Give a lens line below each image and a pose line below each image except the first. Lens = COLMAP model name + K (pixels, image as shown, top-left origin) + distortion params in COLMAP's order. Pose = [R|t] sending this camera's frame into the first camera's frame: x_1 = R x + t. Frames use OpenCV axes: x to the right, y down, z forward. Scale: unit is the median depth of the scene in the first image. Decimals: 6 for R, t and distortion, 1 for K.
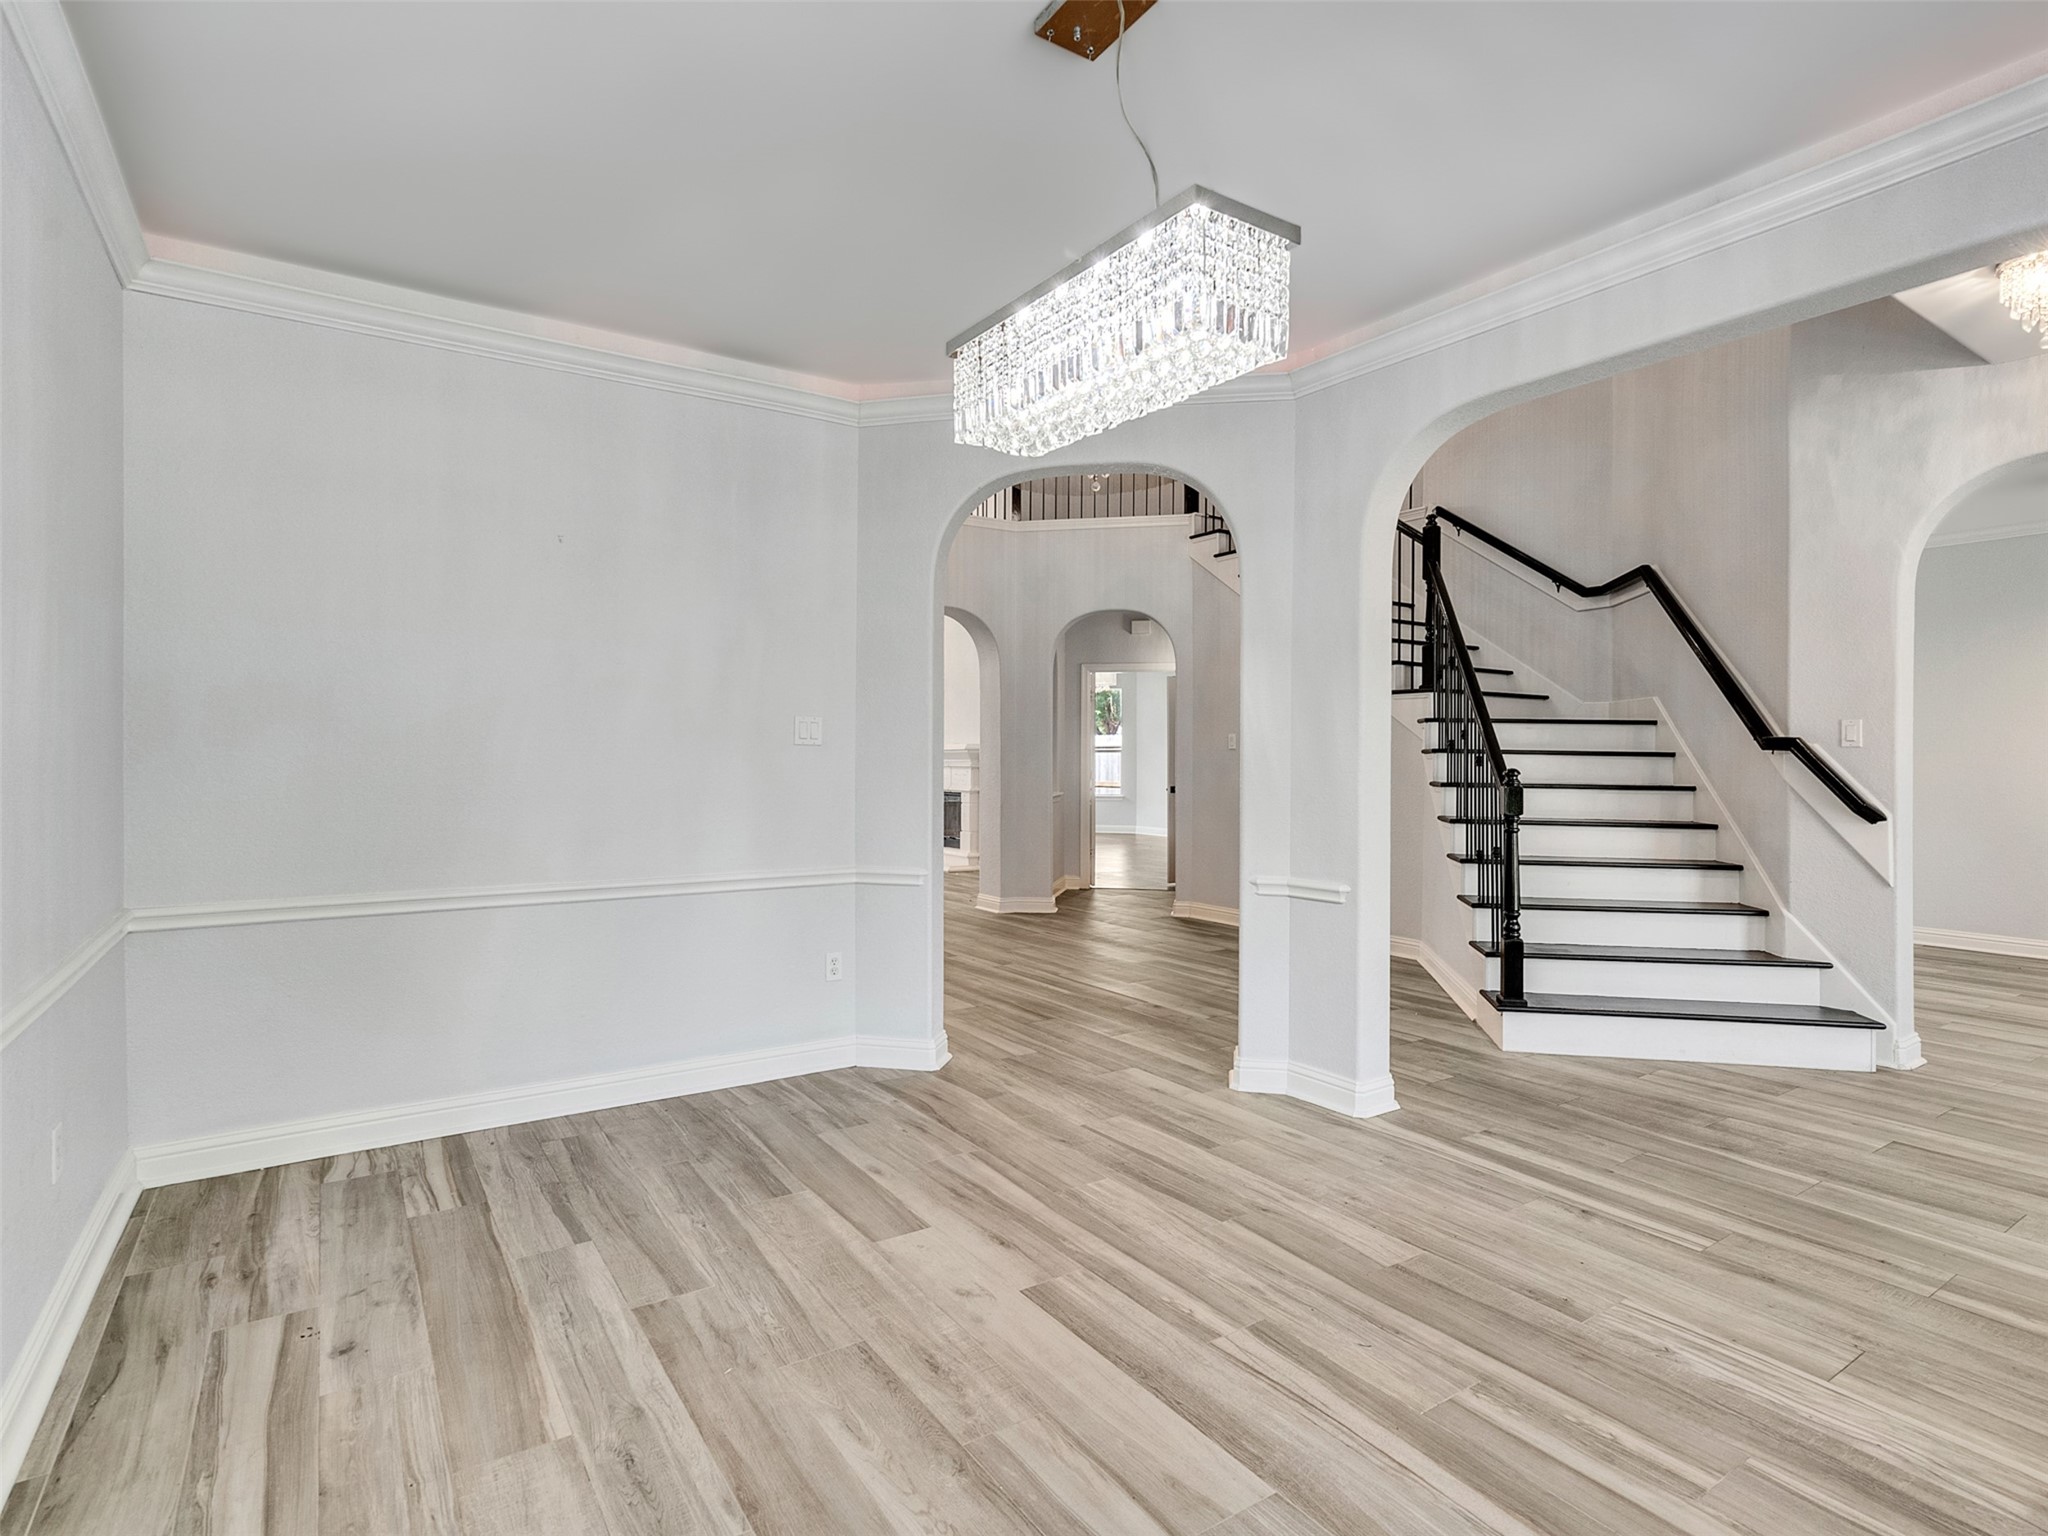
lens RADIAL K [[1050.2, 0, 1024.1], [0, 1050.2, 764.8], [0, 0, 1]] dist [-0.008304, 0.006896]
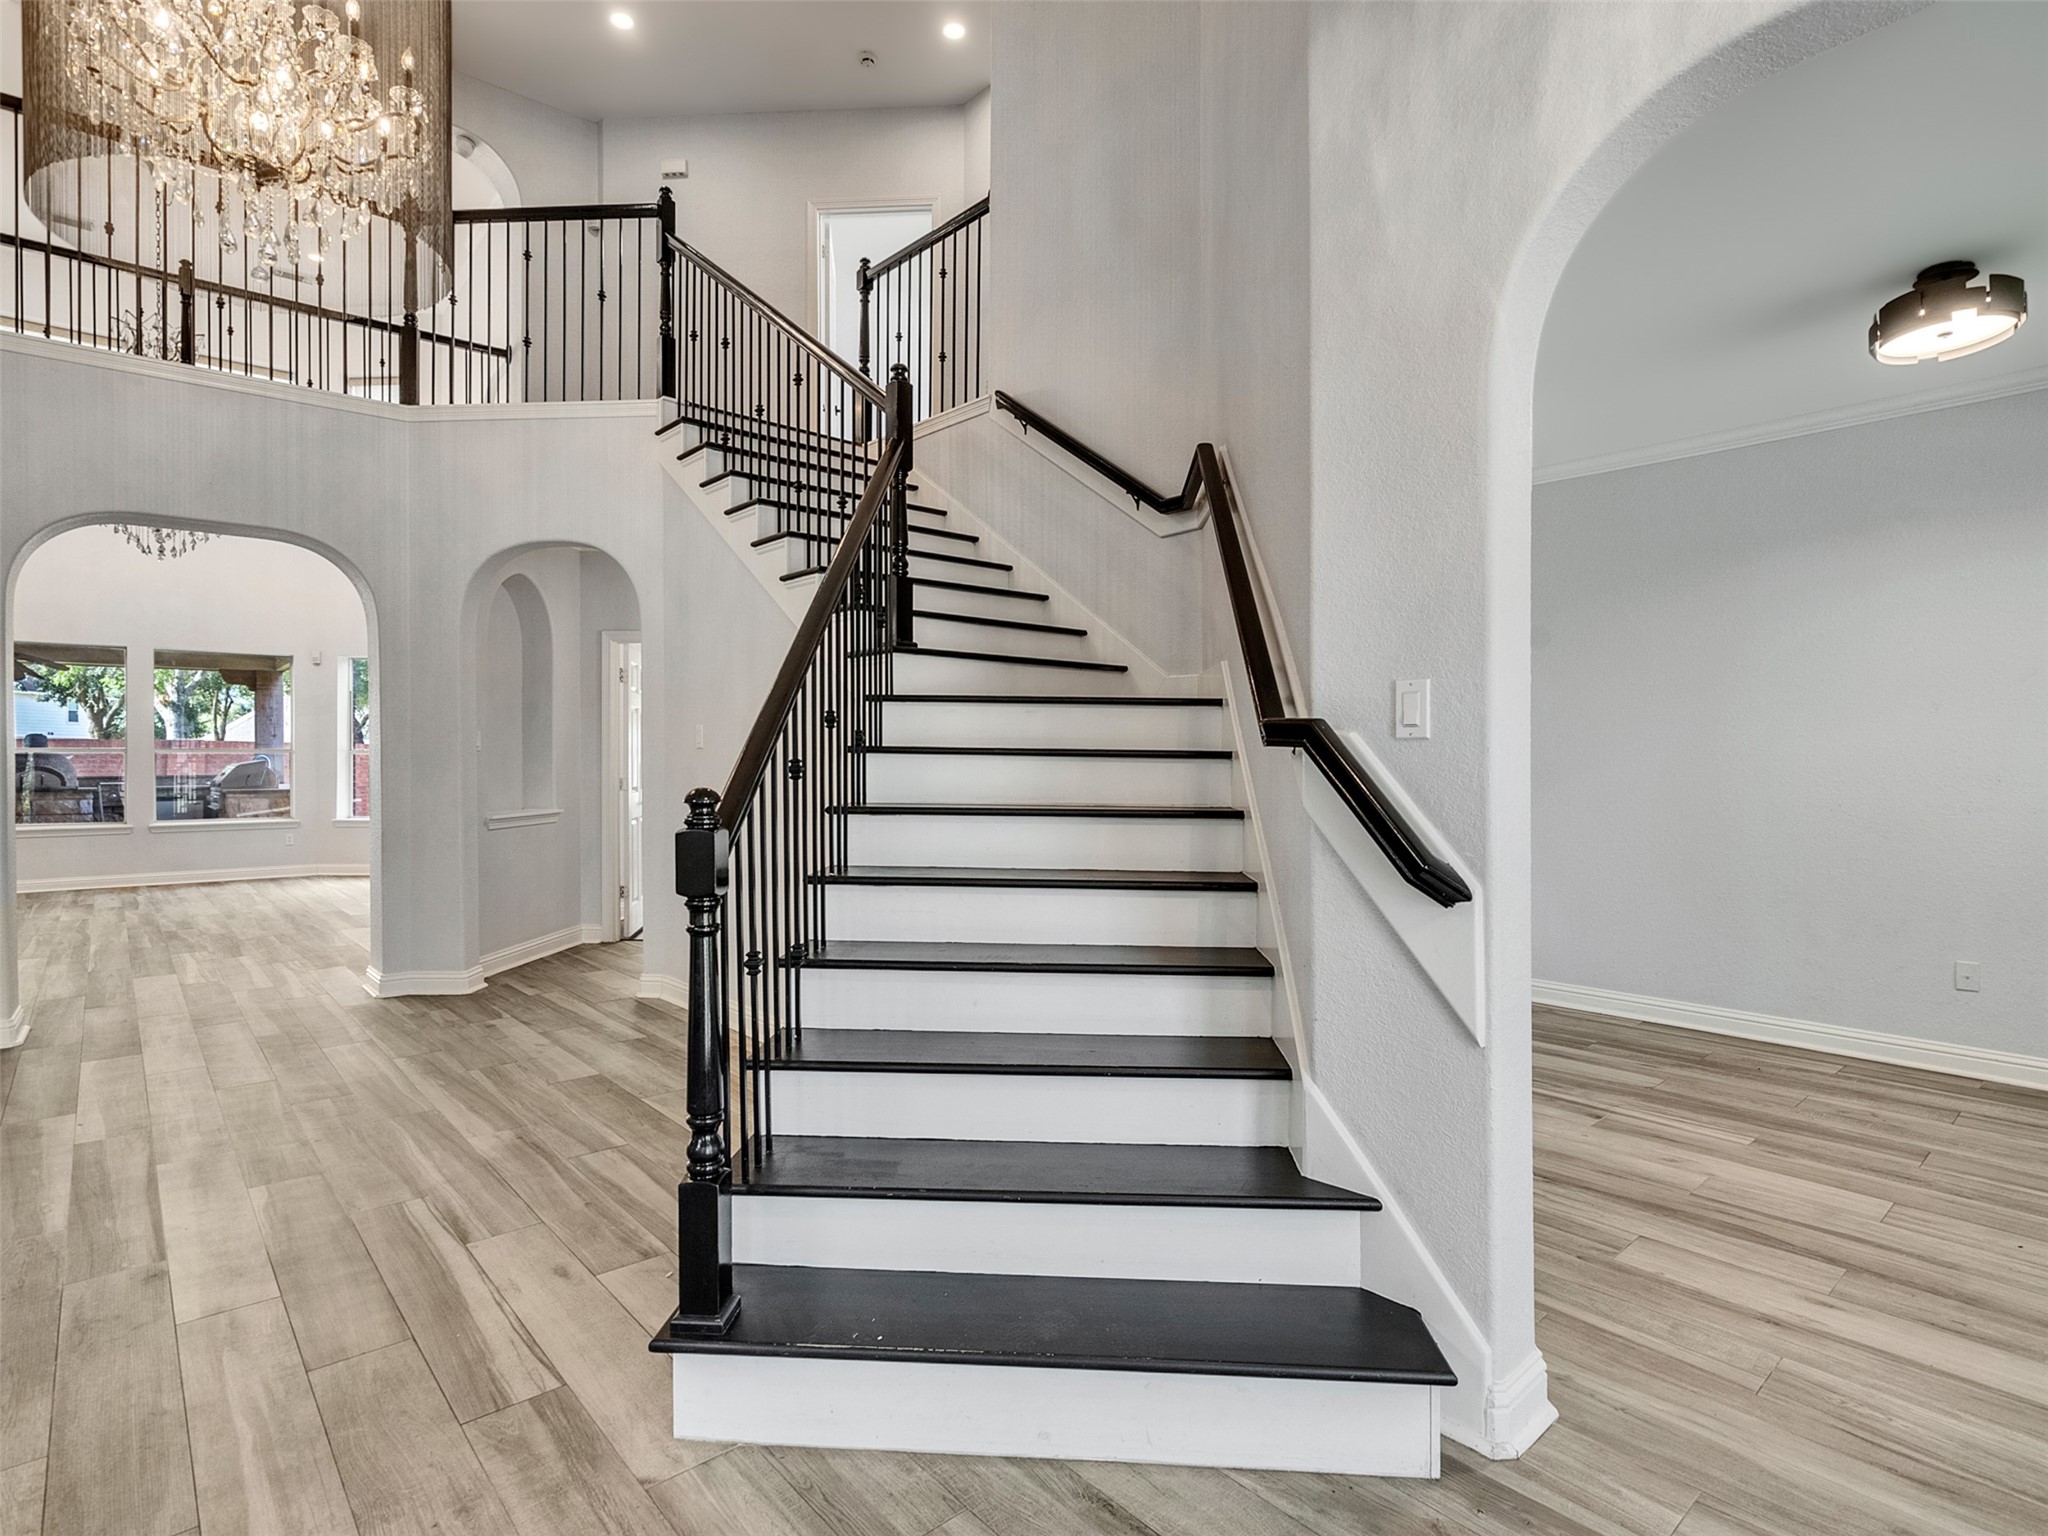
lens RADIAL K [[1050.2, 0, 1020.3], [0, 1050.2, 765.9], [0, 0, 1]] dist [-0.008304, 0.006896]
pose [[0.991268, -0.006488, 0.131702, 1.000354], [0.006226, 0.999978, 0.002407, -0.012786], [-0.131715, -0.001566, 0.991286, 1.010225]]
